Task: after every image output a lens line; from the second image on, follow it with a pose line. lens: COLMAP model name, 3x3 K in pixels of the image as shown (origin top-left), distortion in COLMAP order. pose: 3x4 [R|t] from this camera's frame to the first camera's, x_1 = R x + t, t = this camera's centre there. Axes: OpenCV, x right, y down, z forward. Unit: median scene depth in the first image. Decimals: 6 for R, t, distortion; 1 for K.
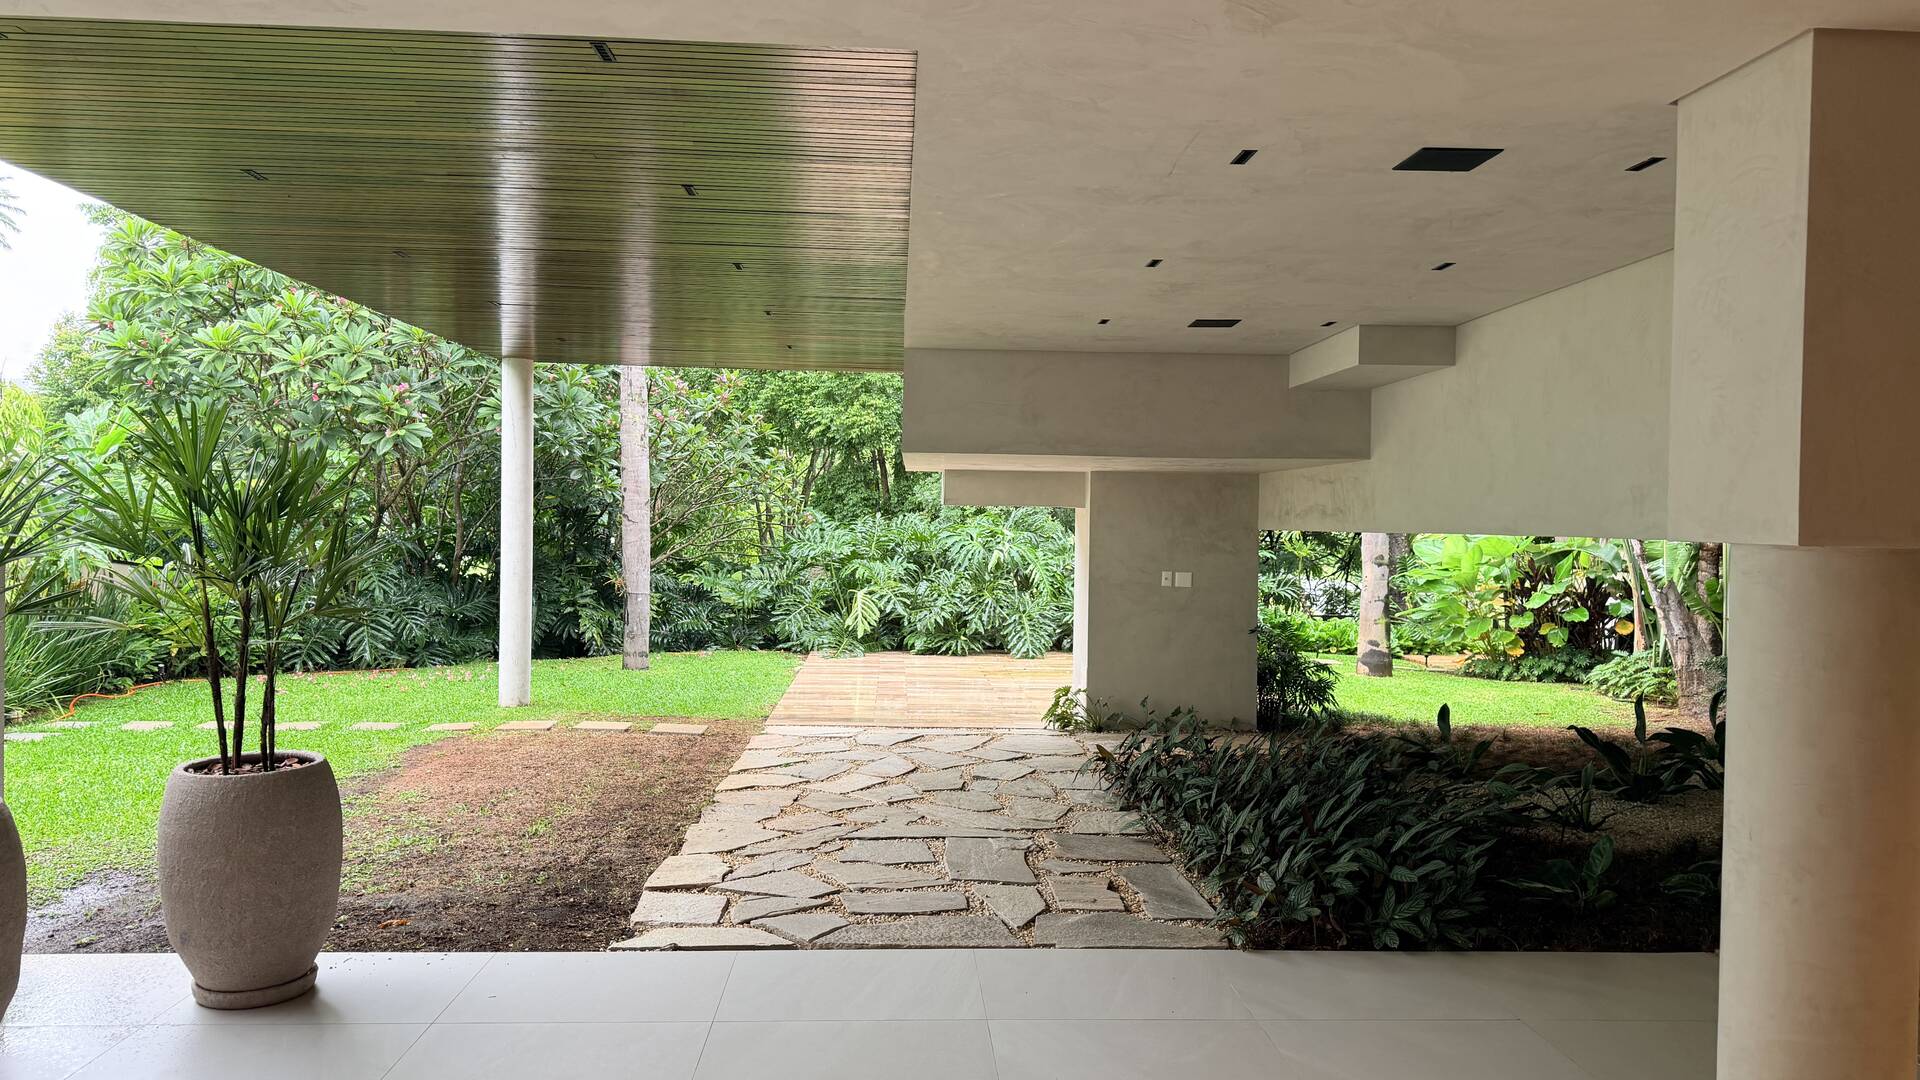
lens RADIAL K [[1309.5, 0, 975.1], [0, 1309.5, 545.6], [0, 0, 1]] dist [-0.013520, -0.019102]
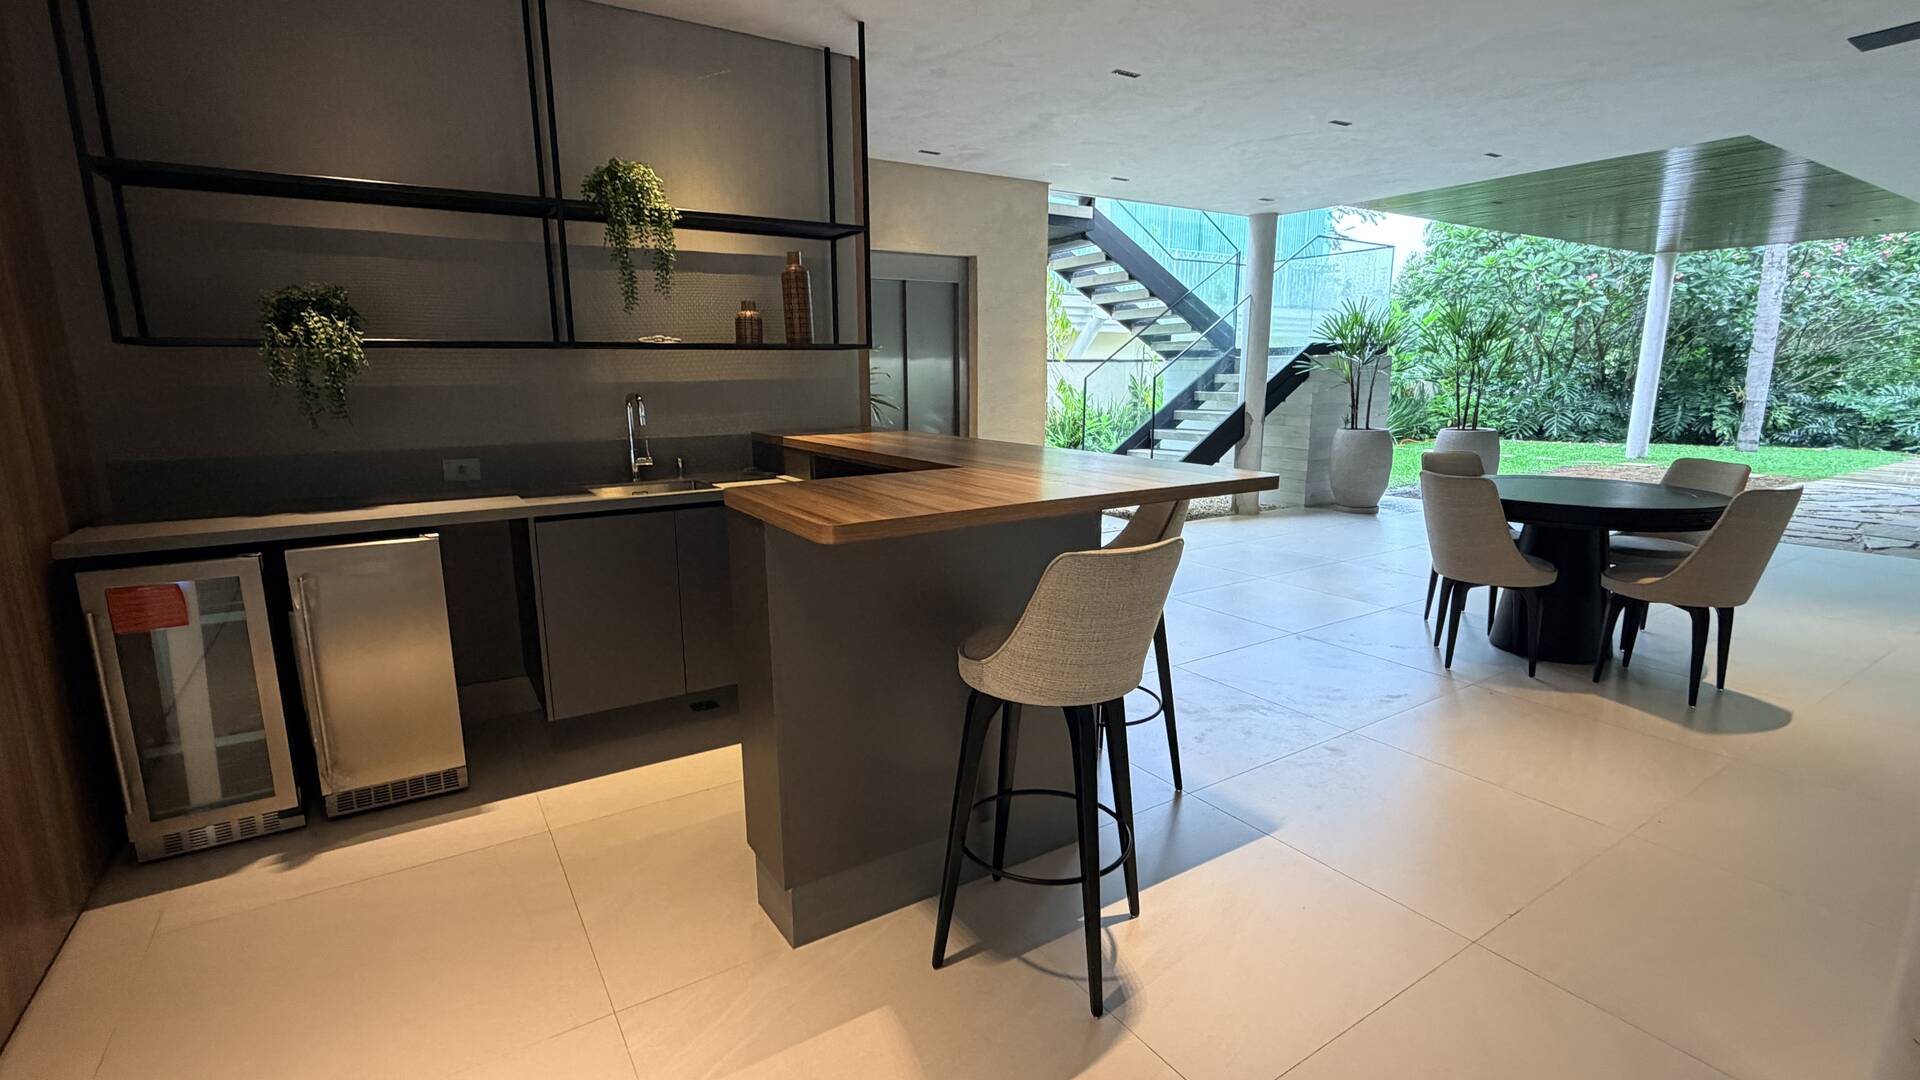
lens RADIAL K [[852.7, 0, 973.5], [0, 852.7, 544.1], [0, 0, 1]] dist [0.001304, -0.000806]
pose [[0.483796, 0.156090, -0.861149, 0.168475], [-0.003445, 0.984299, 0.176476, 0.027283], [0.875174, -0.082412, 0.476737, -0.254195]]
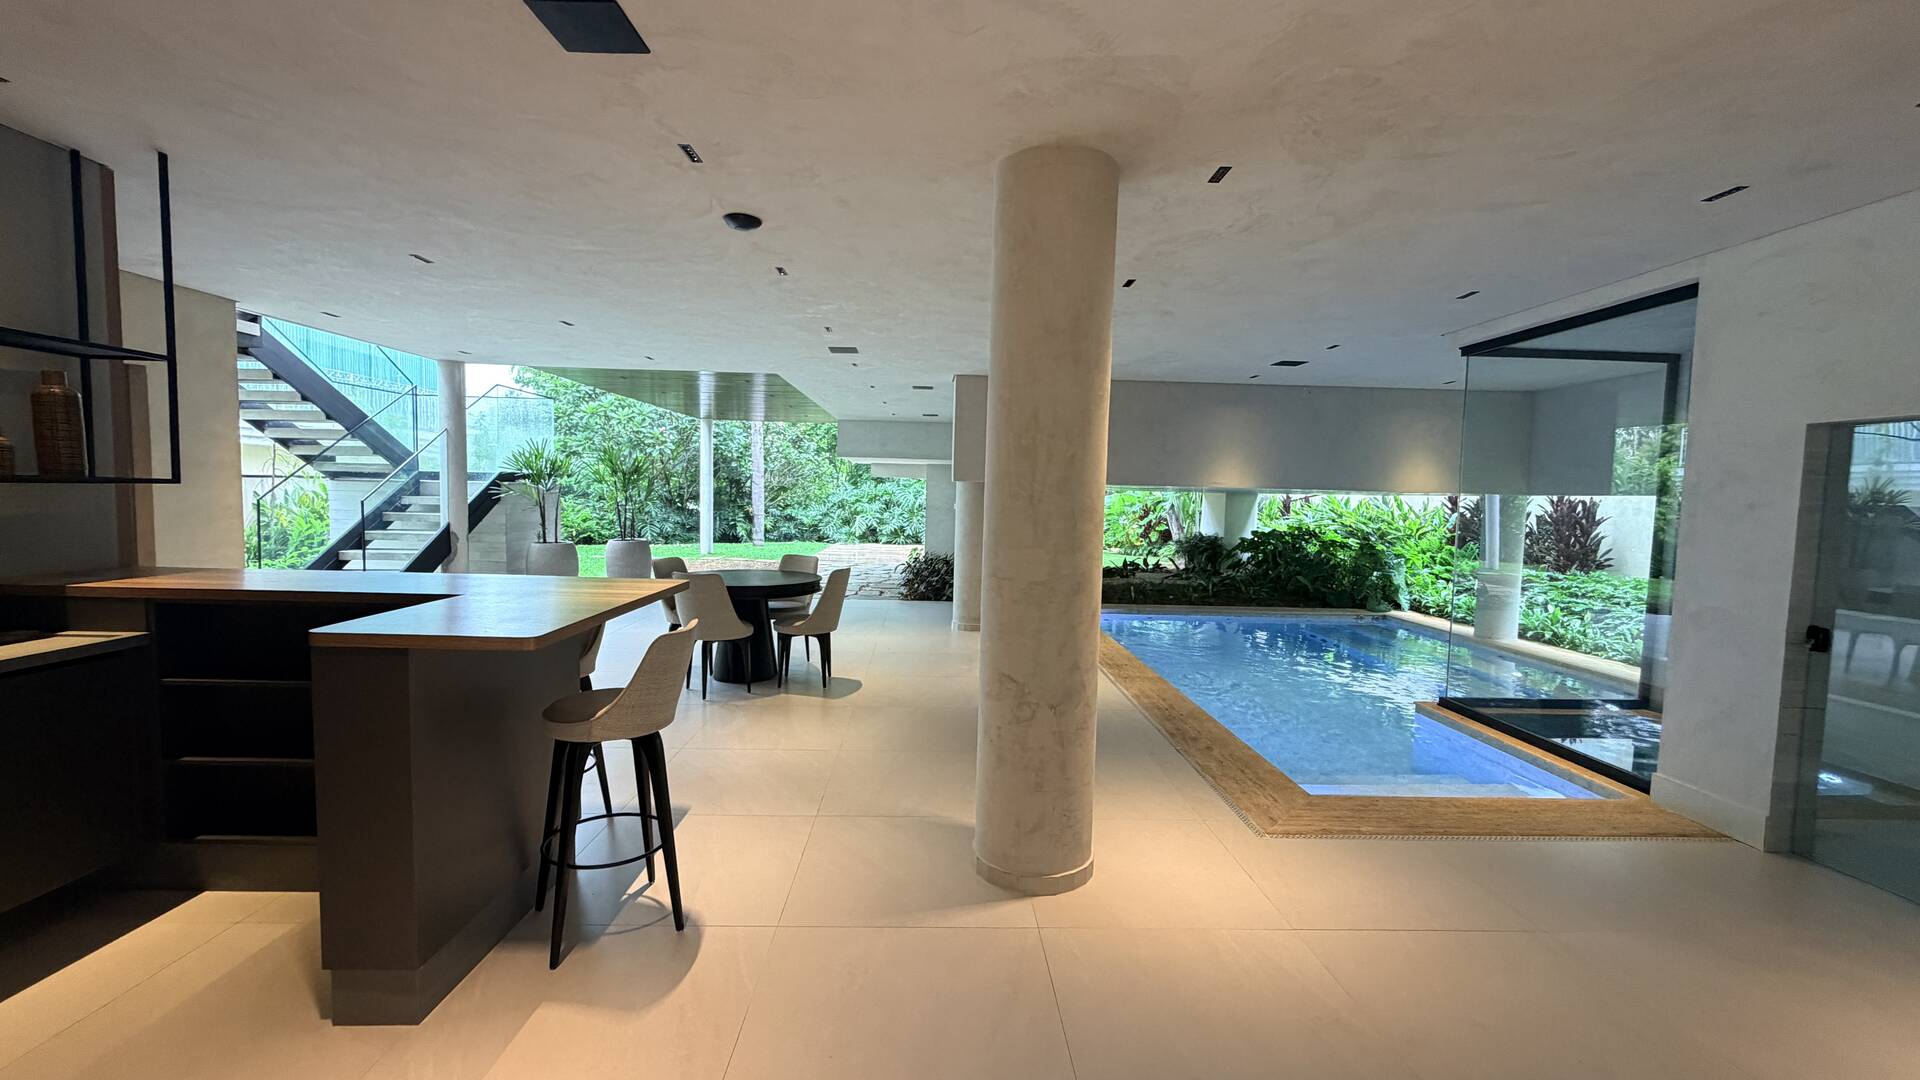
lens RADIAL K [[764.8, 0, 928.8], [0, 764.8, 544.2], [0, 0, 1]] dist [0.002284, 0.000201]
pose [[0.997203, 0.011738, -0.073810, 0.148358], [-0.008139, 0.998772, 0.048867, 0.019379], [0.074293, -0.048130, 0.996074, -0.354888]]
